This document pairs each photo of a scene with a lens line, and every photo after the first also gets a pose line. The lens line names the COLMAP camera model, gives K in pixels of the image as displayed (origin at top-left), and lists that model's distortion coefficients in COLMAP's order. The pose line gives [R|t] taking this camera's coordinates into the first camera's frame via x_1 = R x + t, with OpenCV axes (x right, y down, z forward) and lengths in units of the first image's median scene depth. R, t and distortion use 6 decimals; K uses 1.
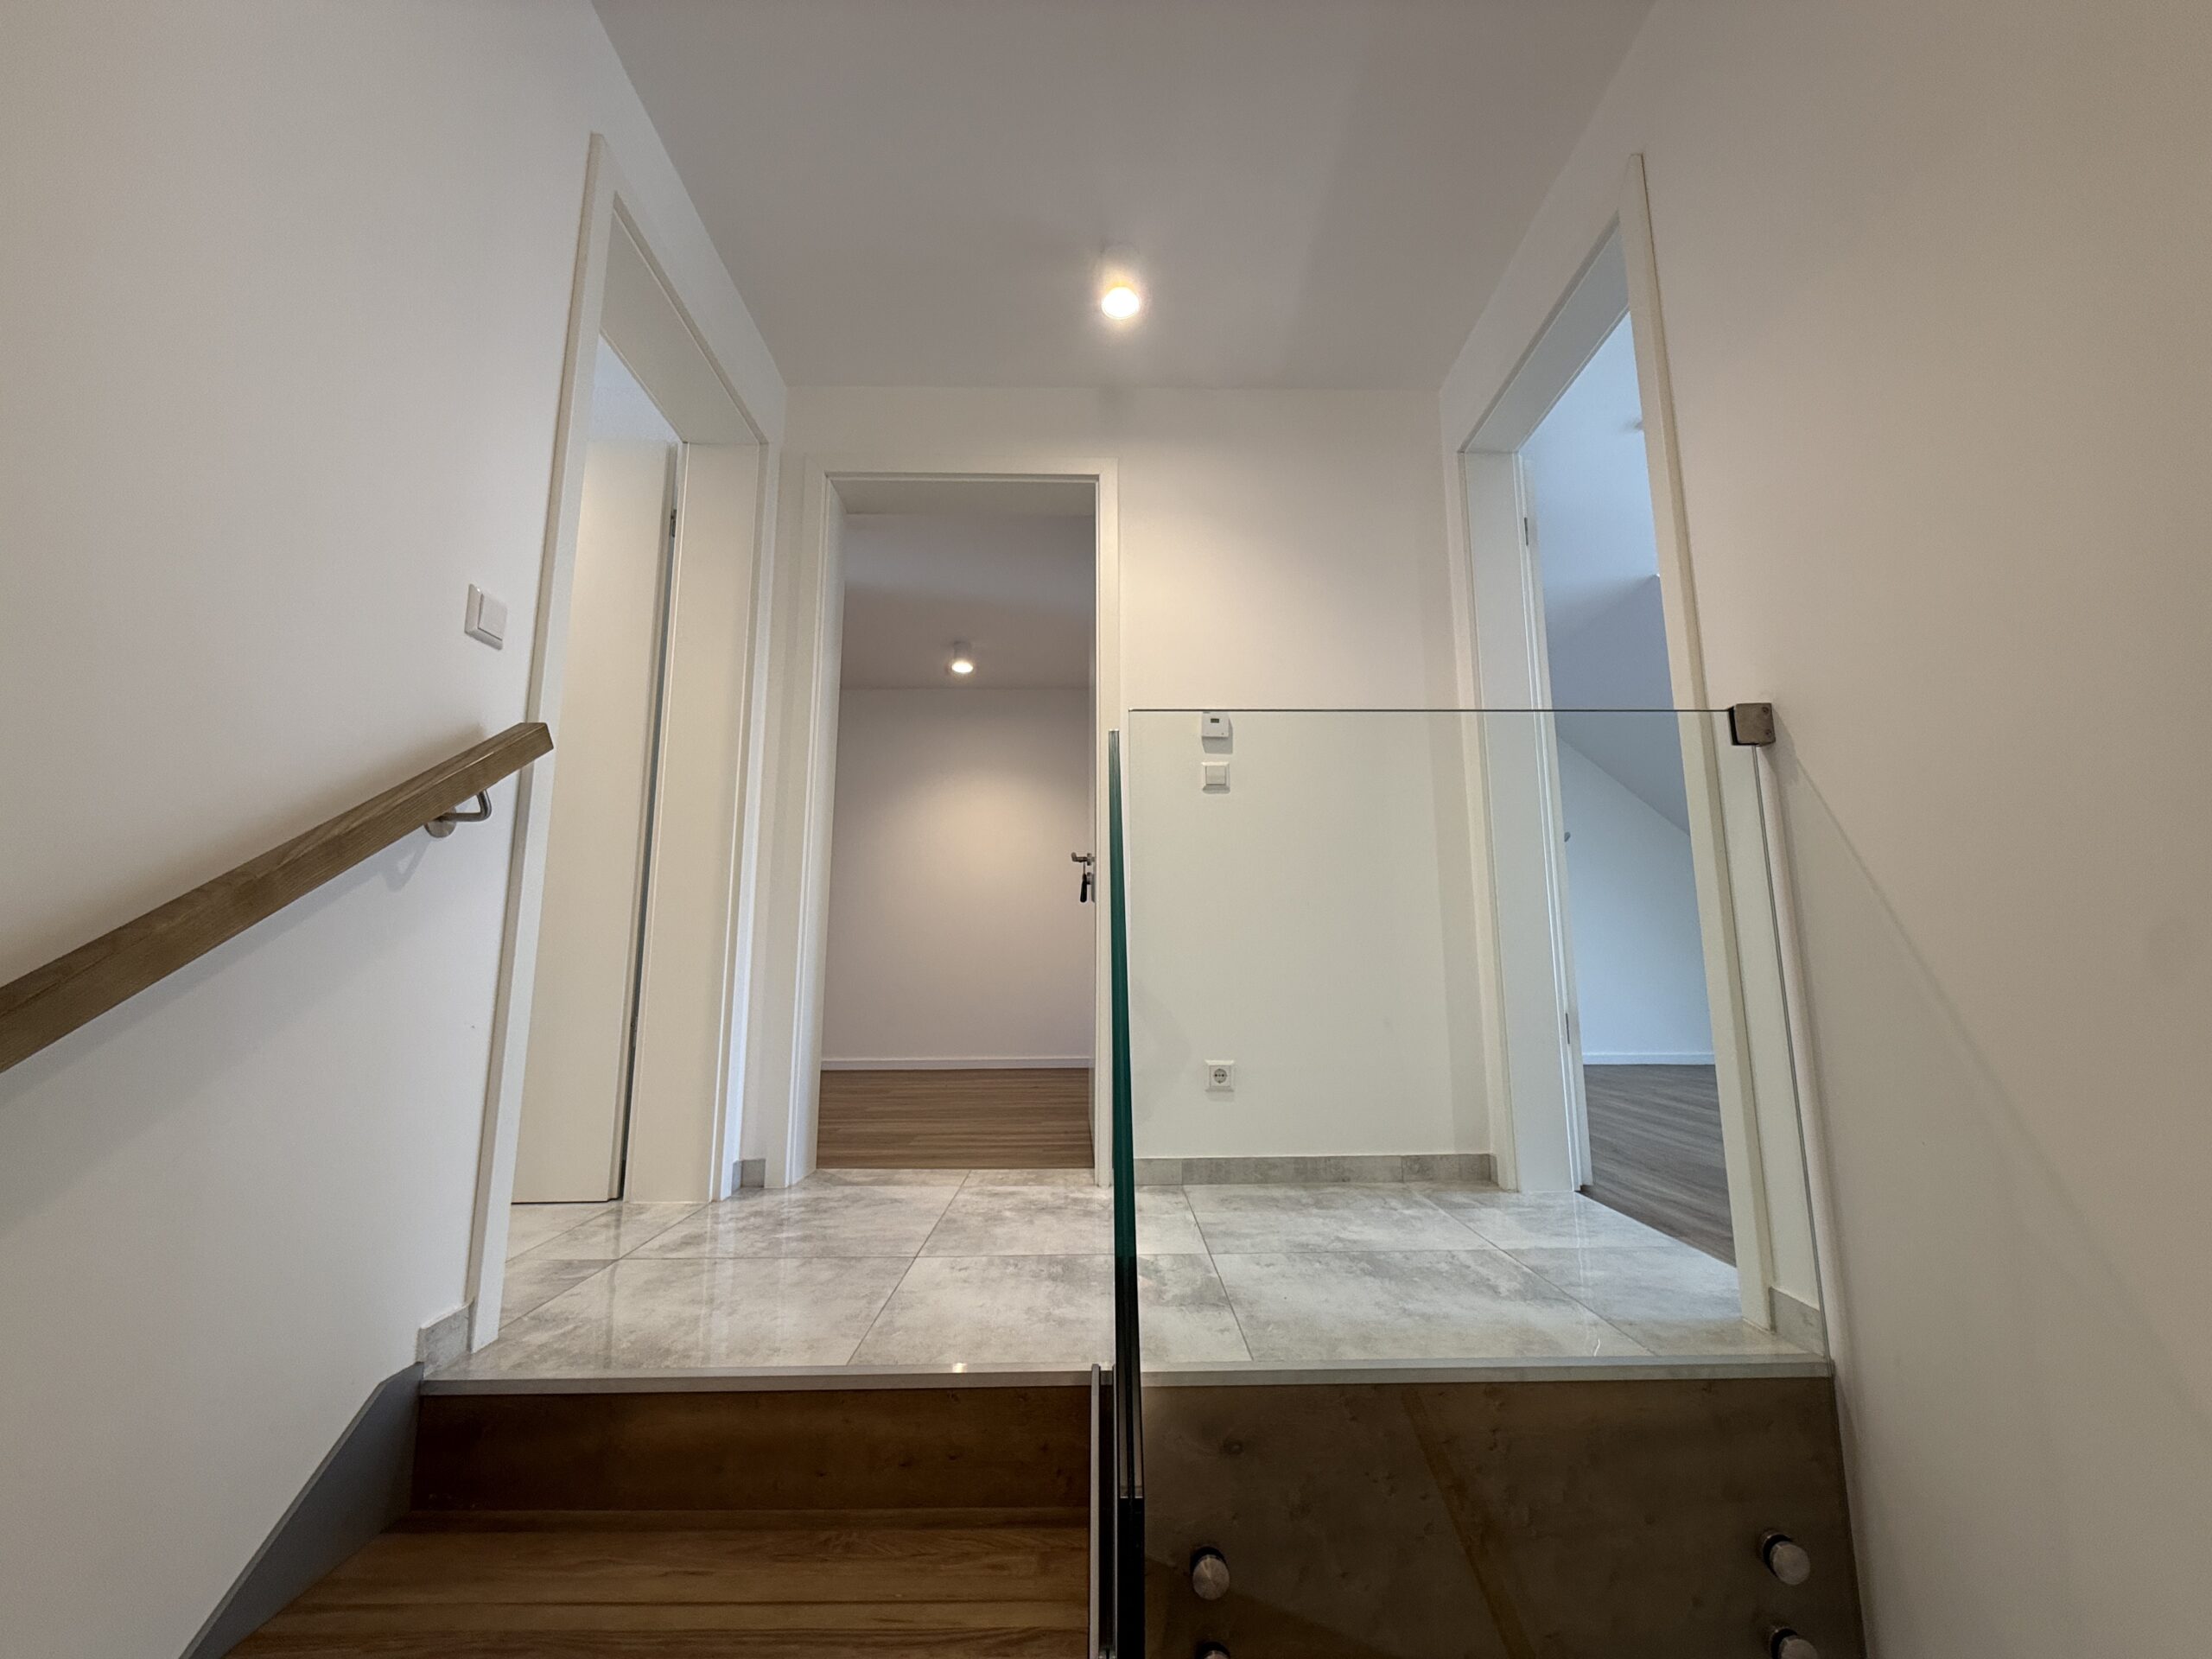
lens RADIAL K [[881.4, 0, 1118.5], [0, 881.4, 836.0], [0, 0, 1]] dist [-0.001684, 0.000967]
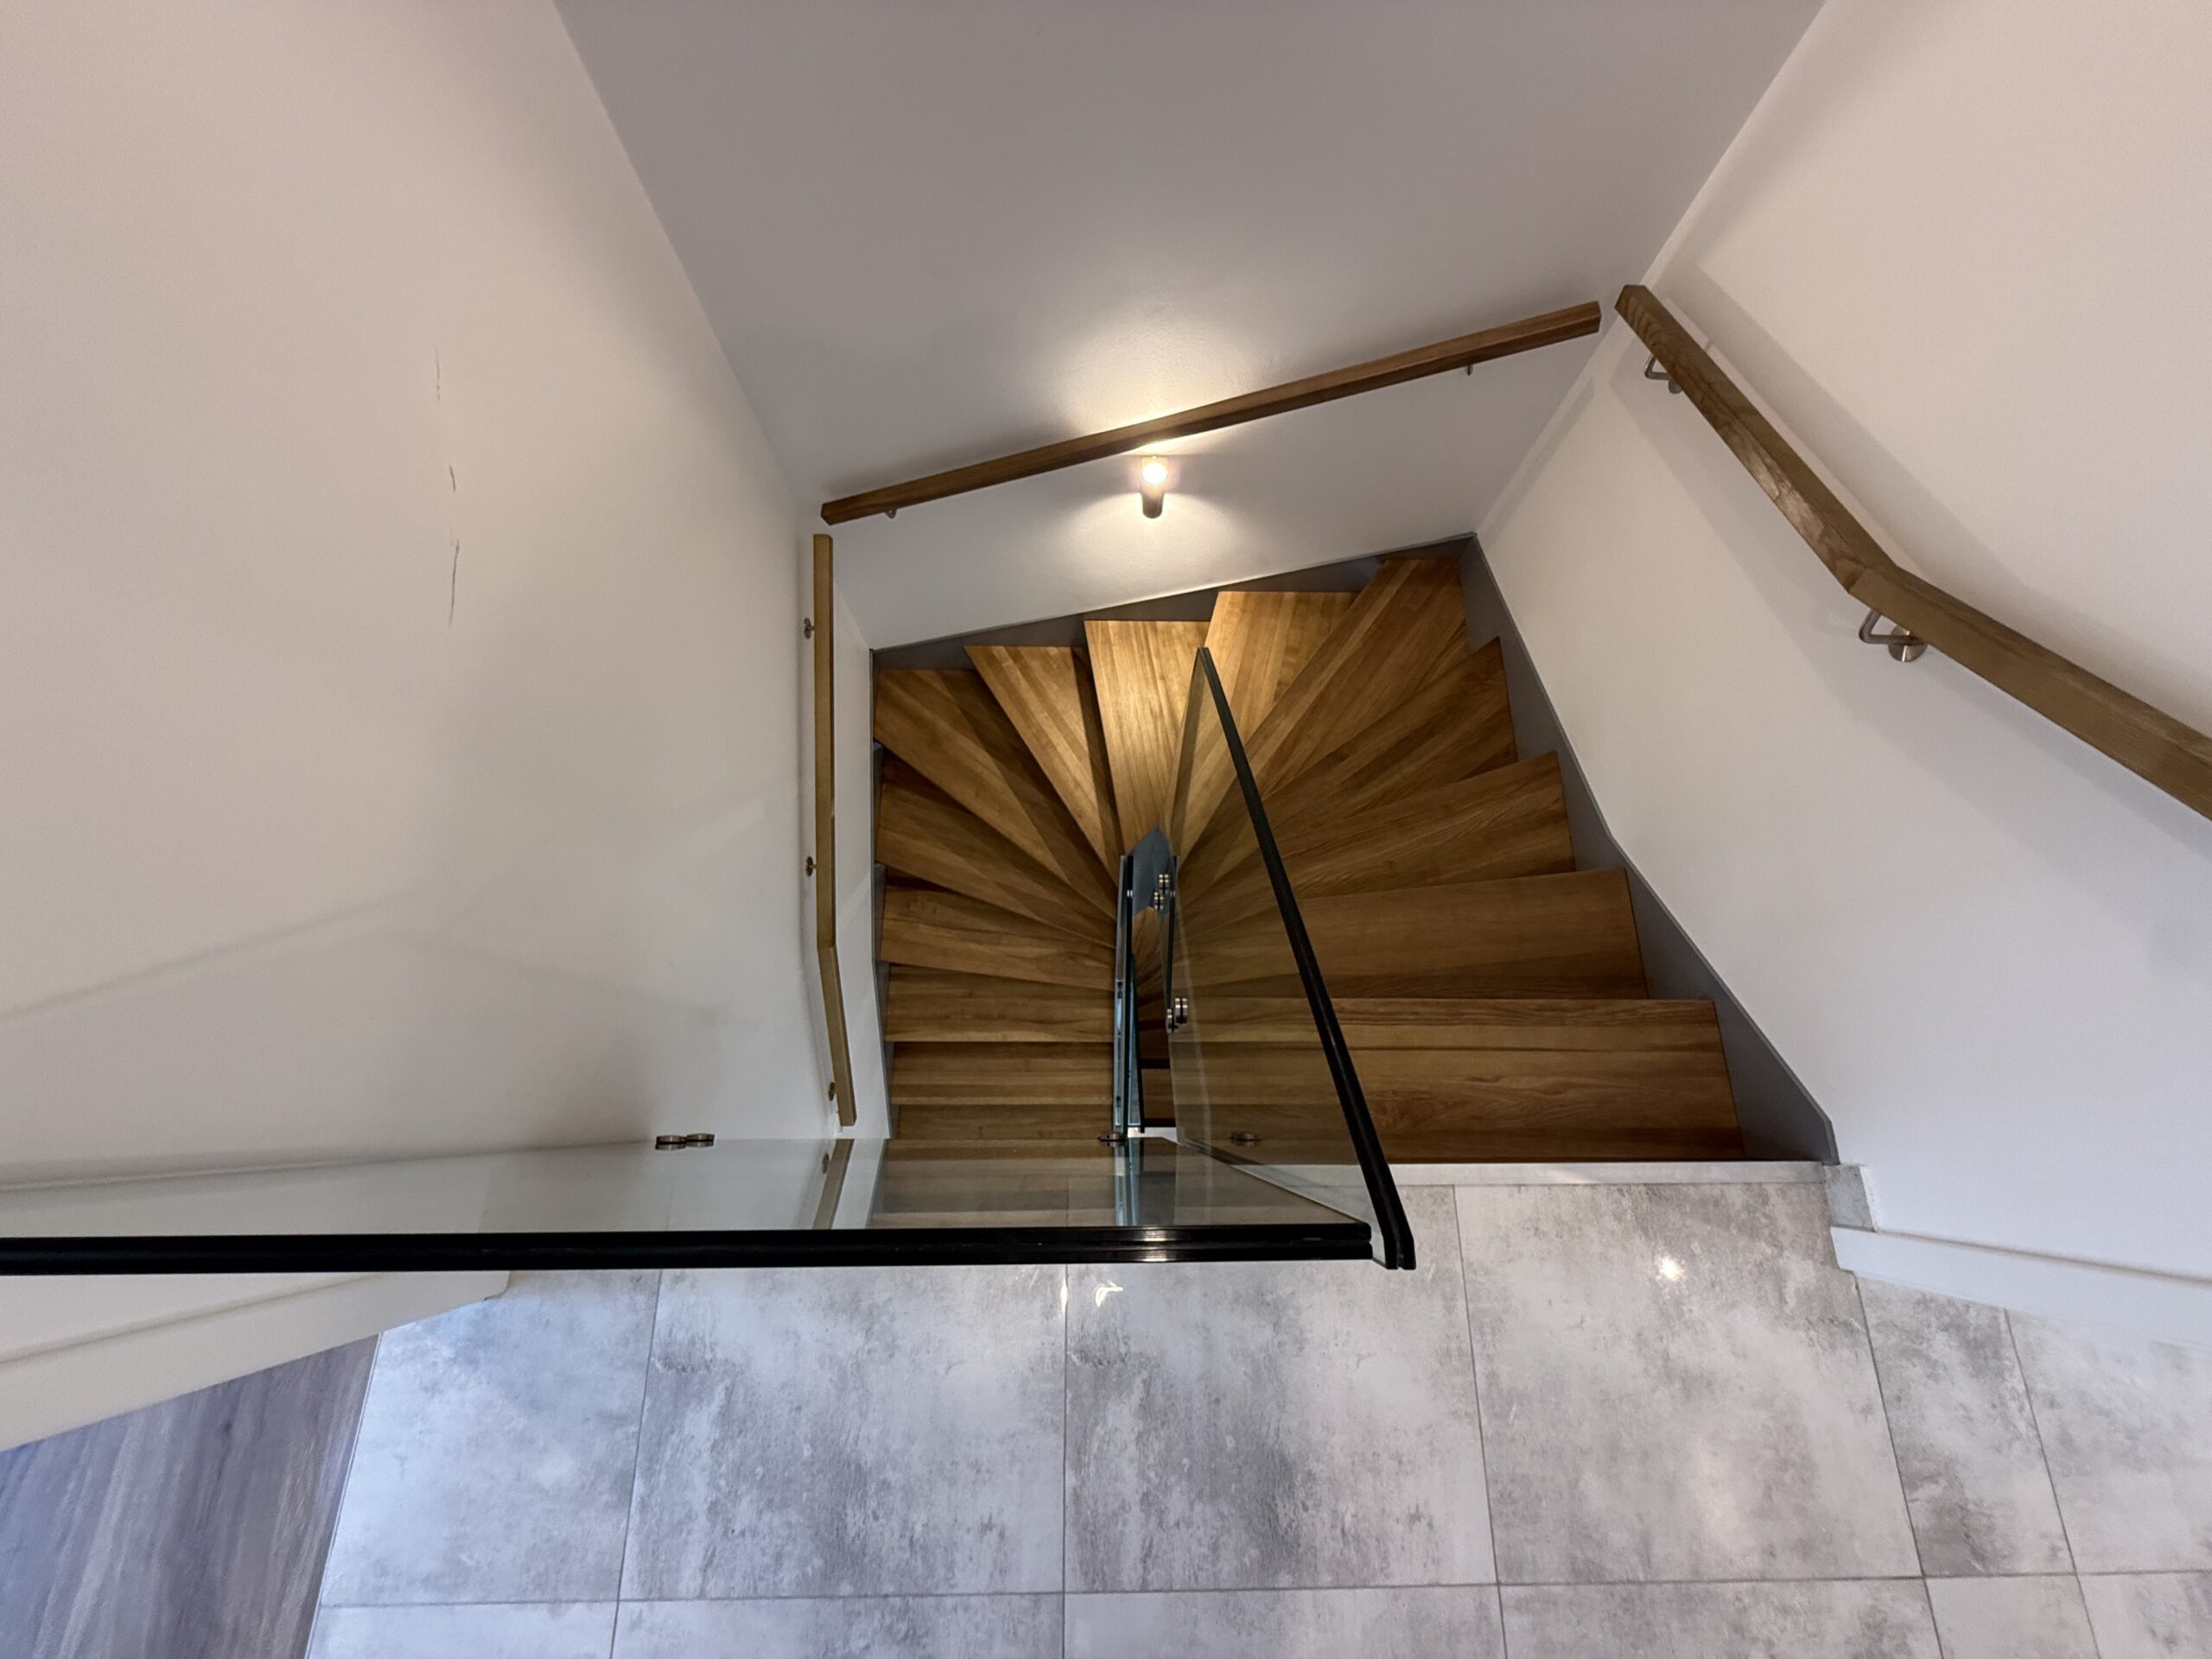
lens RADIAL K [[881.4, 0, 1110.5], [0, 881.4, 829.1], [0, 0, 1]] dist [-0.001684, 0.000967]
pose [[-0.999804, -0.018420, -0.007305, 0.089883], [-0.014611, 0.436243, 0.899710, -0.408497], [-0.013386, 0.899640, -0.436427, 0.827722]]
